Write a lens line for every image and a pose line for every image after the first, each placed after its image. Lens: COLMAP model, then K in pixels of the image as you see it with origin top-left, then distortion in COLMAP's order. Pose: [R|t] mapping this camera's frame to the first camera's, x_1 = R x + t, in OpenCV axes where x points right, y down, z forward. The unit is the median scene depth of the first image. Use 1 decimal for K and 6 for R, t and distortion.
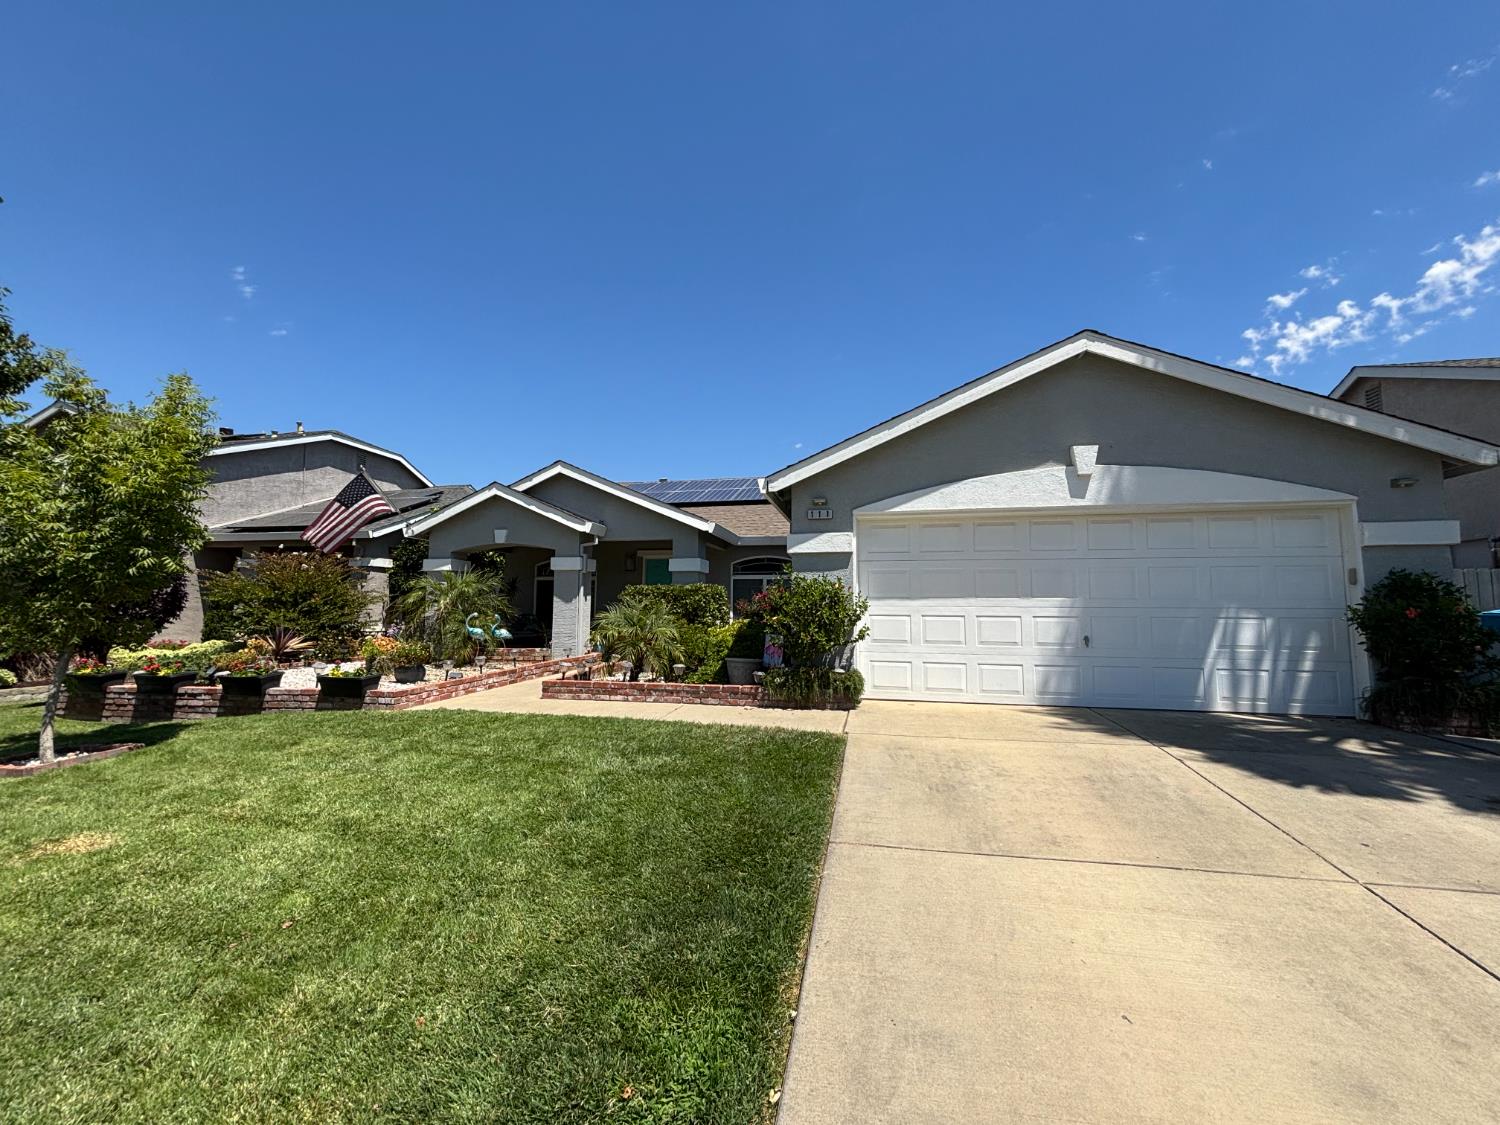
lens RADIAL K [[604.3, 0, 752.7], [0, 604.3, 556.9], [0, 0, 1]] dist [-0.004377, 0.001088]
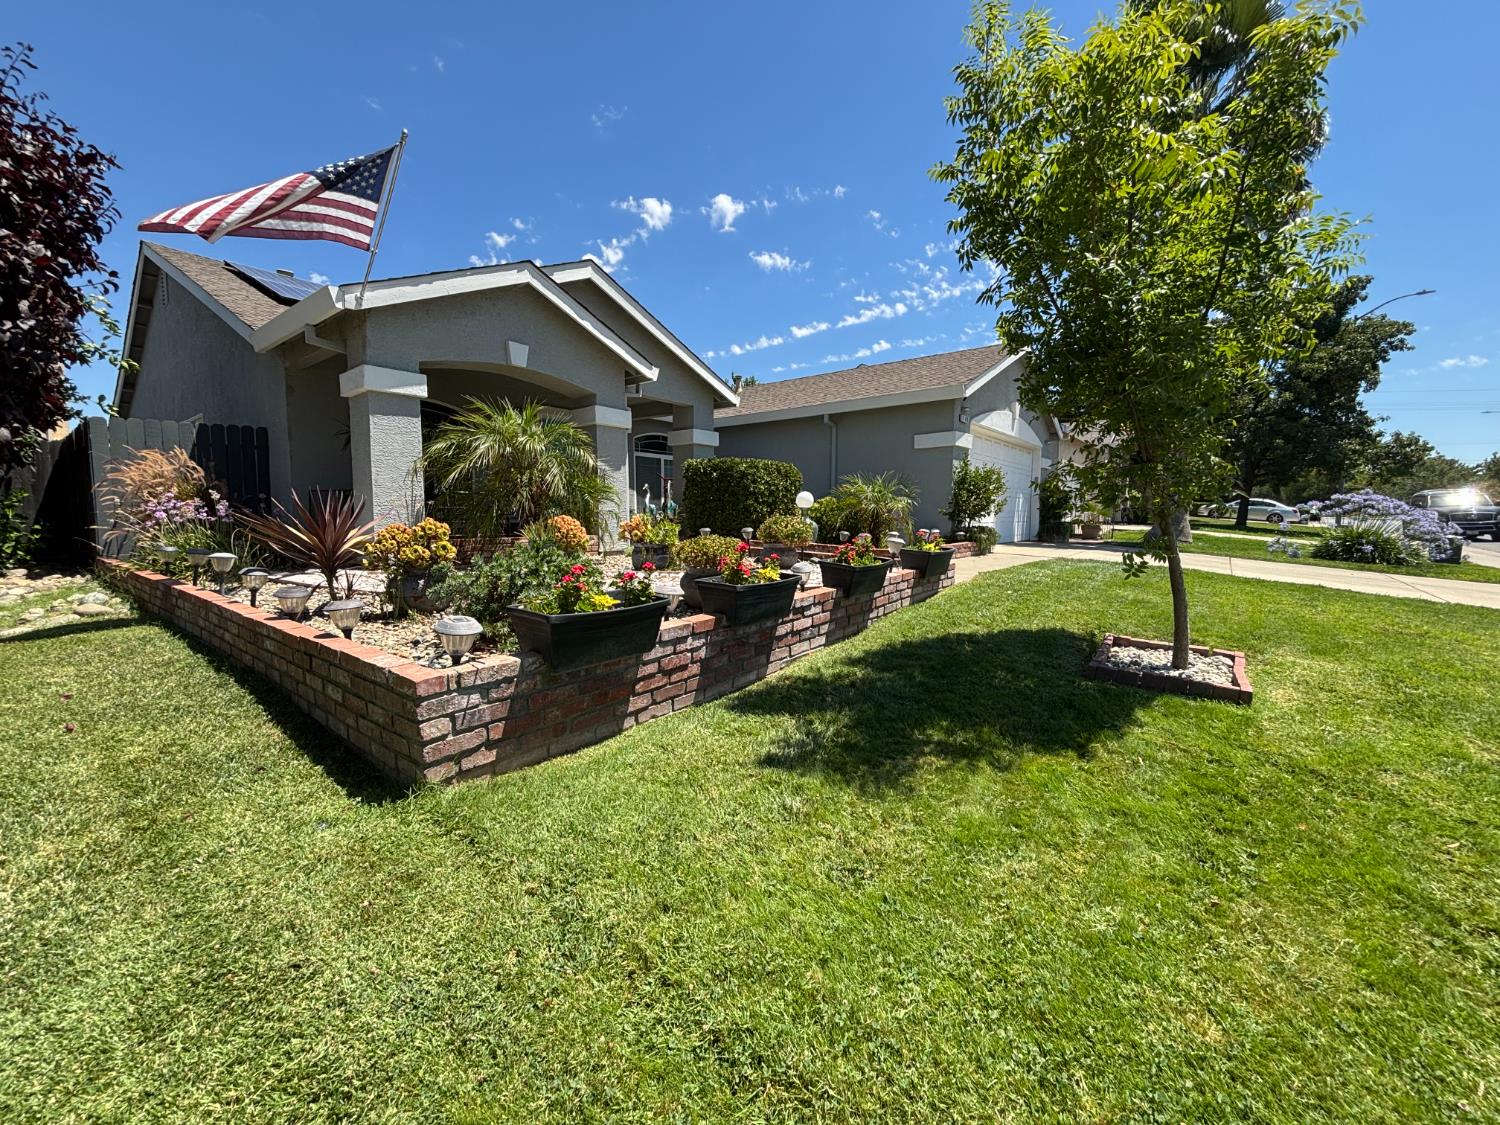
lens RADIAL K [[604.3, 0, 748.5], [0, 604.3, 557.7], [0, 0, 1]] dist [-0.004377, 0.001088]
pose [[0.443996, -0.068407, 0.893414, -1.417358], [-0.081325, 0.989890, 0.116209, 0.127741], [-0.892330, -0.124253, 0.433944, 0.820048]]
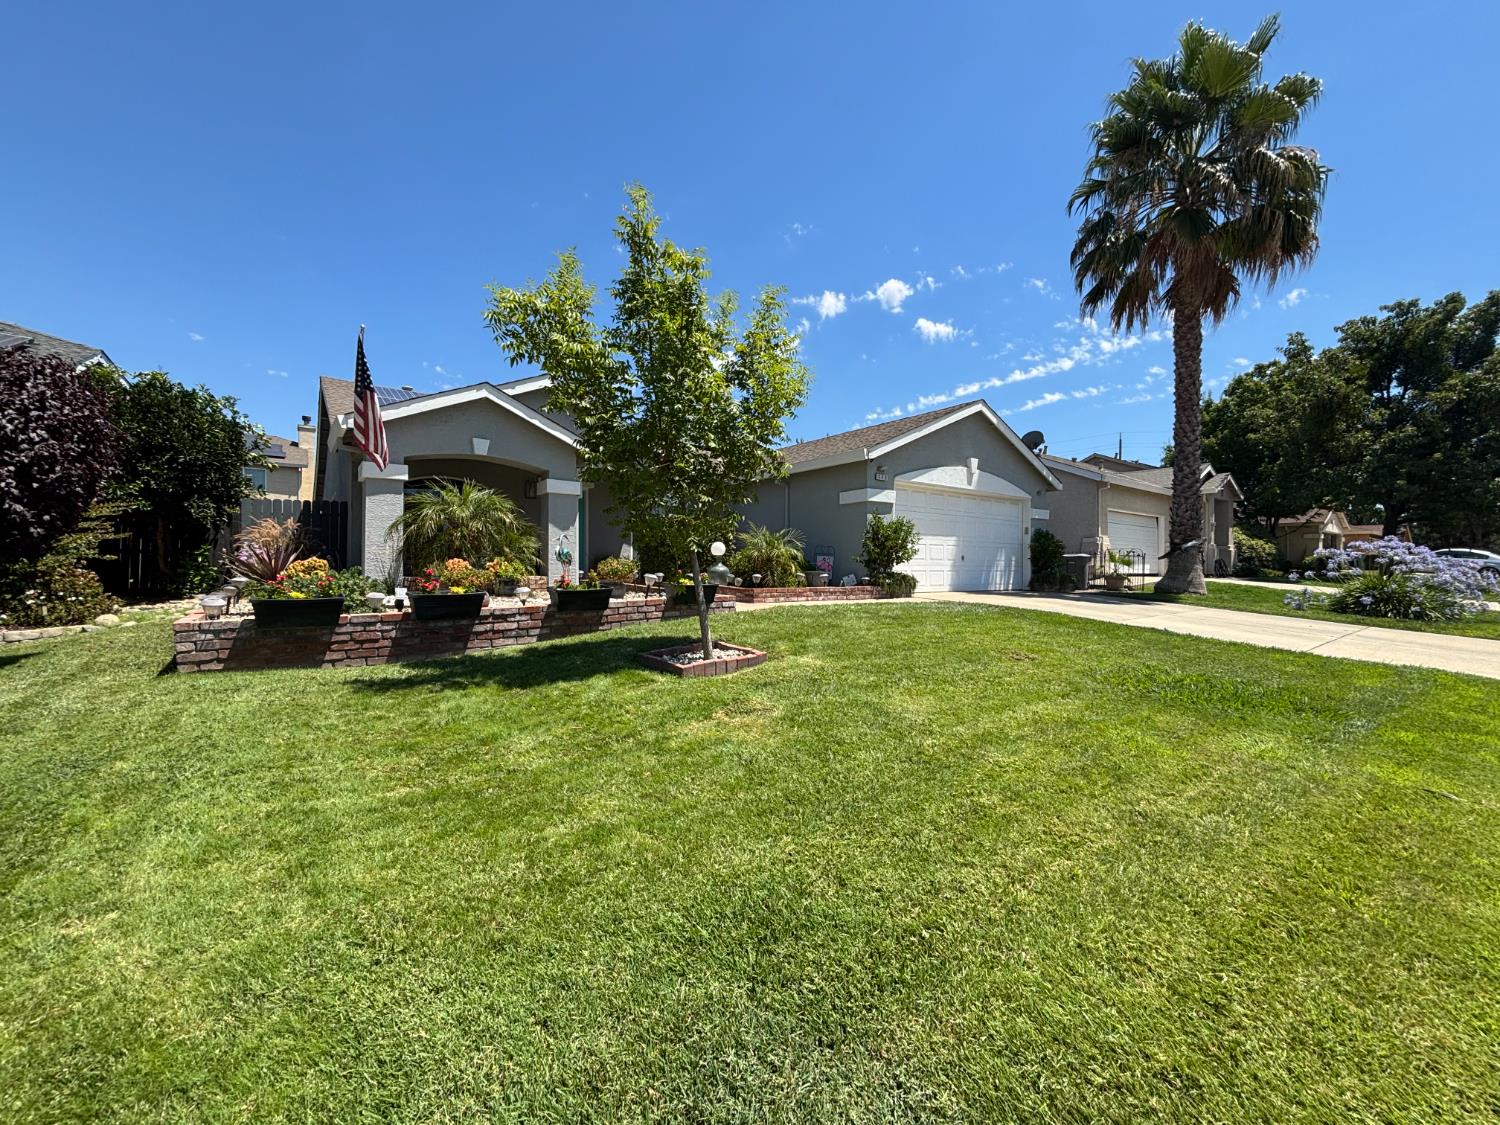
lens RADIAL K [[604.3, 0, 745.2], [0, 604.3, 556.9], [0, 0, 1]] dist [-0.004377, 0.001088]
pose [[0.655209, 0.011895, 0.755354, -1.327058], [-0.070409, 0.996485, 0.045382, 0.091445], [-0.752159, -0.082919, 0.653744, 0.239281]]
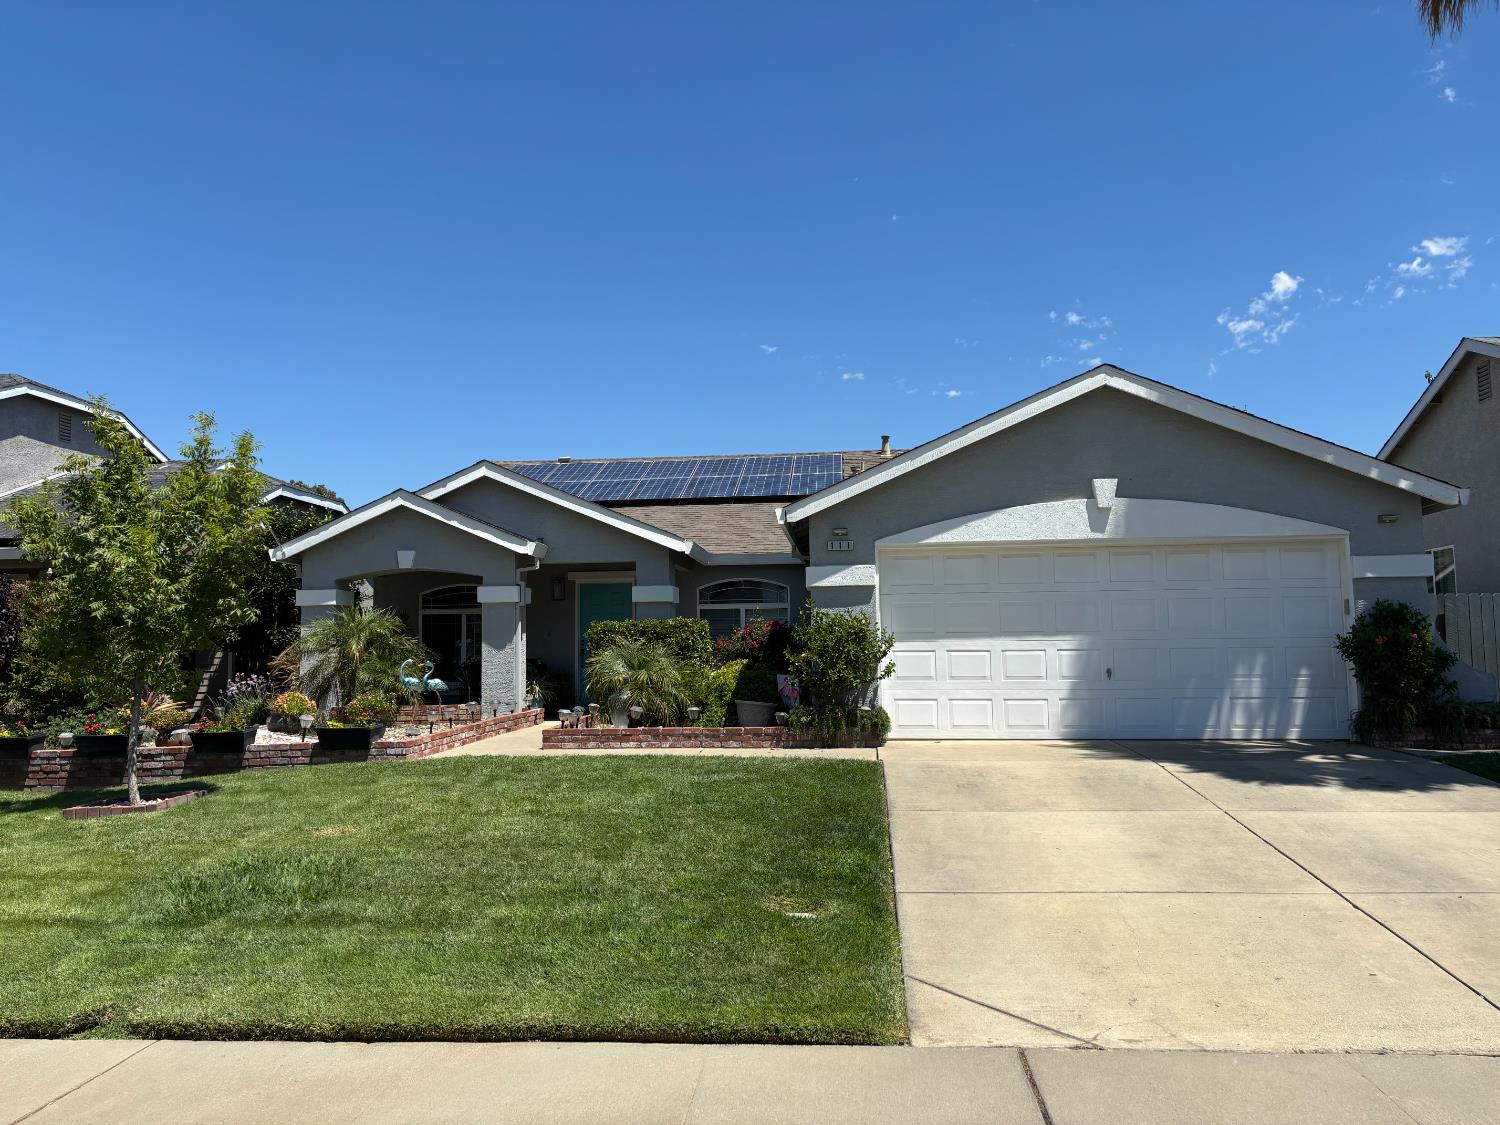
lens RADIAL K [[1128.1, 0, 742.5], [0, 1128.1, 549.1], [0, 0, 1]] dist [0.037374, -0.022518]
pose [[0.994617, -0.008976, 0.103228, -0.230229], [0.009281, 0.999954, -0.002474, -0.063870], [-0.103201, 0.003418, 0.994655, -0.763847]]
